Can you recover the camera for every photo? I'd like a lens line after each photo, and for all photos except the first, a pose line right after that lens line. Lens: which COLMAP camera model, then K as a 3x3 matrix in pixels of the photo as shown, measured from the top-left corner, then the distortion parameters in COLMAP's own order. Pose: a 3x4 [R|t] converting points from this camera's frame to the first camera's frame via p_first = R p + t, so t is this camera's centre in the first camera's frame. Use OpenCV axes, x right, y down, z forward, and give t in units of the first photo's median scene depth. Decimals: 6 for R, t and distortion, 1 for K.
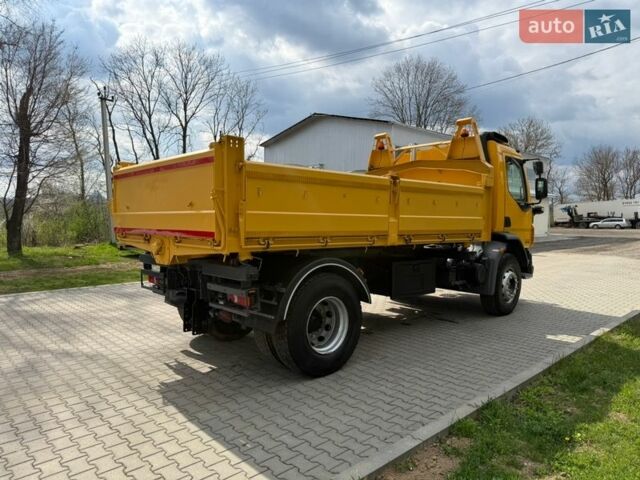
lens RADIAL K [[464.0, 0, 323.5], [0, 464.0, 240.6], [0, 0, 1]] dist [-0.033876, -0.012685]
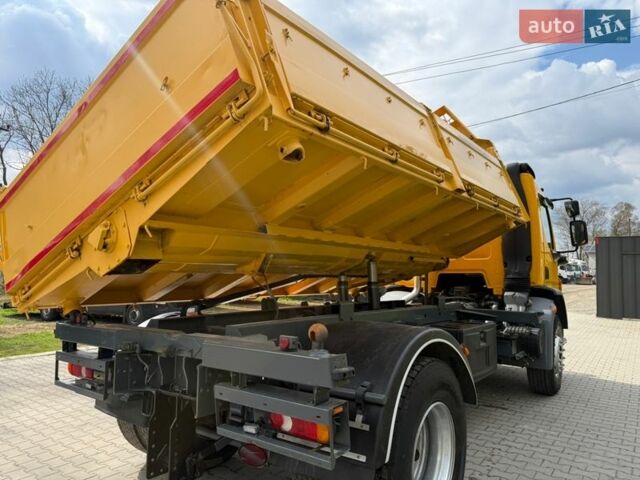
lens RADIAL K [[464.0, 0, 316.8], [0, 464.0, 239.0], [0, 0, 1]] dist [-0.033876, -0.012685]
pose [[0.982917, 0.024294, 0.182437, -0.191123], [-0.000964, 0.991916, -0.126894, 0.002438], [-0.184045, 0.124551, 0.974995, 0.402303]]
